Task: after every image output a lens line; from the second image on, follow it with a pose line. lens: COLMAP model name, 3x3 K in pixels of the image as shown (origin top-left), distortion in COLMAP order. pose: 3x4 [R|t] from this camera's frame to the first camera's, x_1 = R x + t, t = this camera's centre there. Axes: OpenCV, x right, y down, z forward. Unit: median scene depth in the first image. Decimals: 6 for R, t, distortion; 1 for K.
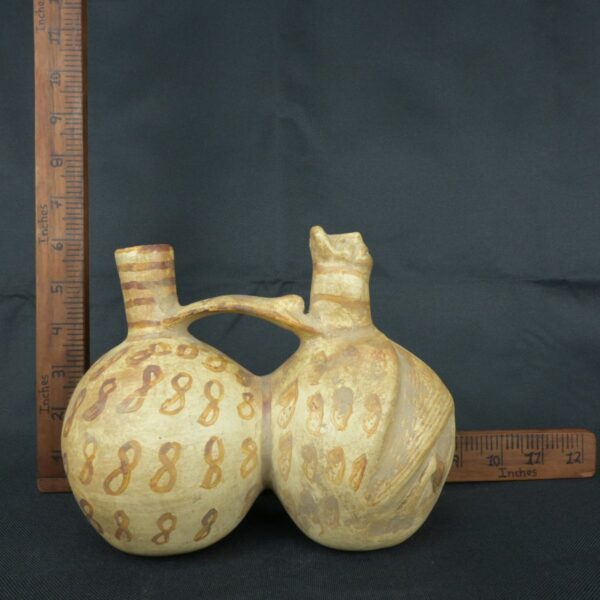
lens RADIAL K [[612.0, 0, 299.8], [0, 612.0, 302.4], [0, 0, 1]] dist [0.000105, 0.000000]
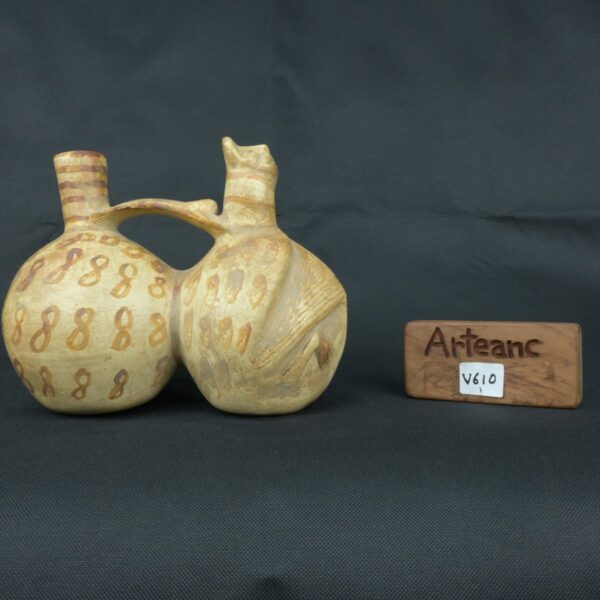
lens RADIAL K [[612.0, 0, 300.7], [0, 612.0, 294.5], [0, 0, 1]] dist [0.000105, 0.000000]
pose [[0.999303, 0.021339, -0.030637, 0.226100], [-0.021001, 0.999715, 0.011340, 0.168418], [0.030870, -0.010689, 0.999466, -0.160538]]
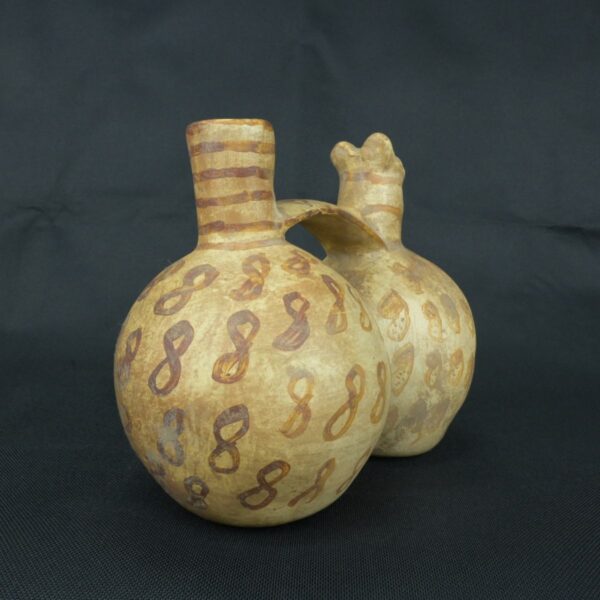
lens RADIAL K [[612.0, 0, 301.8], [0, 612.0, 301.6], [0, 0, 1]] dist [0.000105, 0.000000]
pose [[0.643766, -0.041482, 0.764097, -0.858313], [0.002323, 0.998631, 0.052258, 0.095442], [-0.765219, -0.031867, 0.642981, 0.511159]]
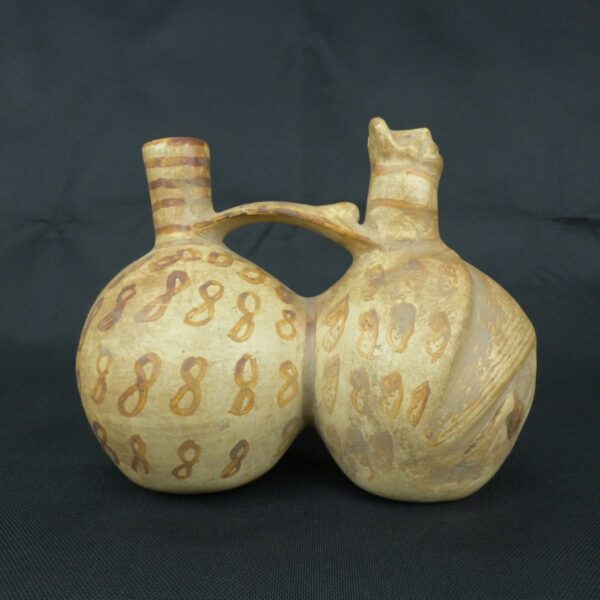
lens RADIAL K [[612.0, 0, 299.9], [0, 612.0, 303.7], [0, 0, 1]] dist [0.000105, 0.000000]
pose [[0.995777, 0.032777, -0.085750, 0.002494], [-0.030203, 0.999058, 0.031153, 0.116326], [0.086691, -0.028432, 0.995829, 0.162872]]
